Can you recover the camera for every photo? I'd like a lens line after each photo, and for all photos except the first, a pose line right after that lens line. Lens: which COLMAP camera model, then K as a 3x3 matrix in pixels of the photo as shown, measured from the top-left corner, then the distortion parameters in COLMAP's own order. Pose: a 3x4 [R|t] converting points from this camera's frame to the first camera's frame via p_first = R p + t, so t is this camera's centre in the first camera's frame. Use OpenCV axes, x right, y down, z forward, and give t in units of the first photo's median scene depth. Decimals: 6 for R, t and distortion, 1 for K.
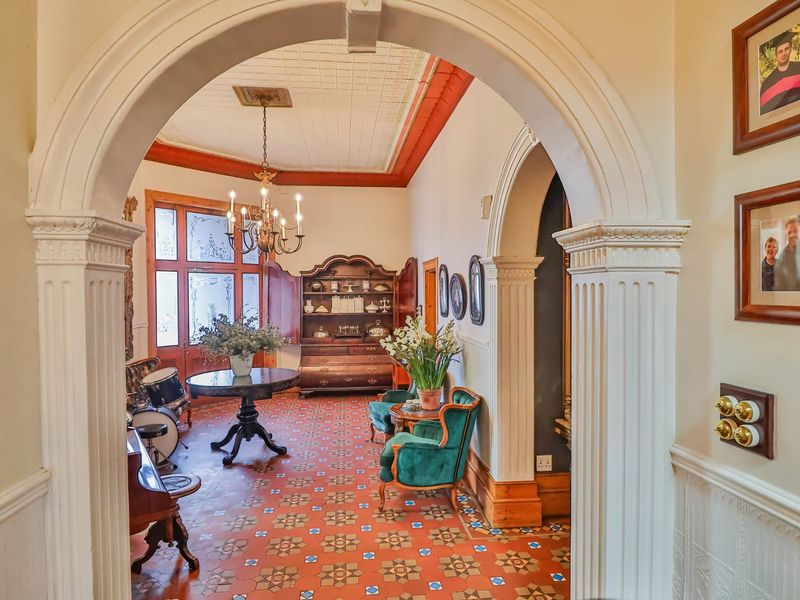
lens RADIAL K [[502.4, 0, 400.0], [0, 502.4, 300.0], [0, 0, 1]] dist [-0.003677, -0.000726]
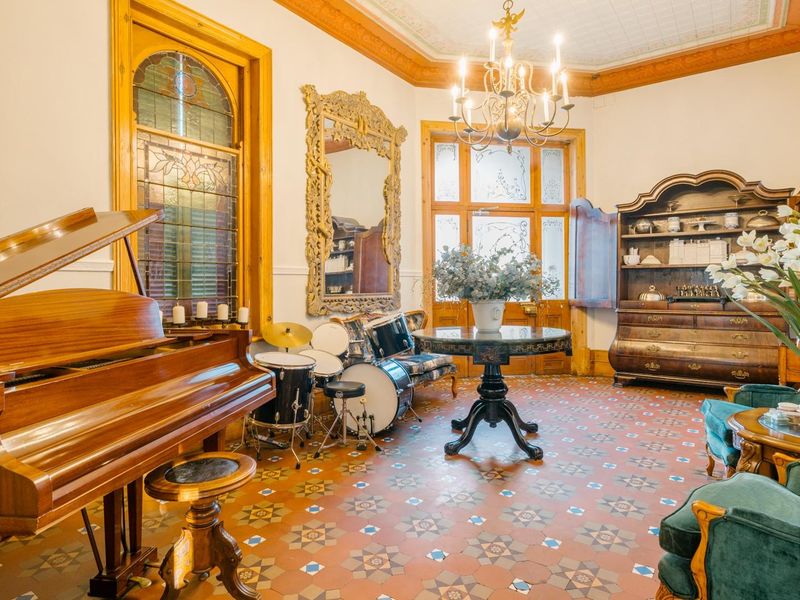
lens RADIAL K [[488.6, 0, 399.9], [0, 488.6, 283.2], [0, 0, 1]] dist [0.001407, 0.002539]
pose [[0.746903, 0.000100, -0.664933, 0.030832], [-0.011853, 0.999843, -0.013164, 0.065188], [0.664827, 0.017714, 0.746787, 0.285040]]
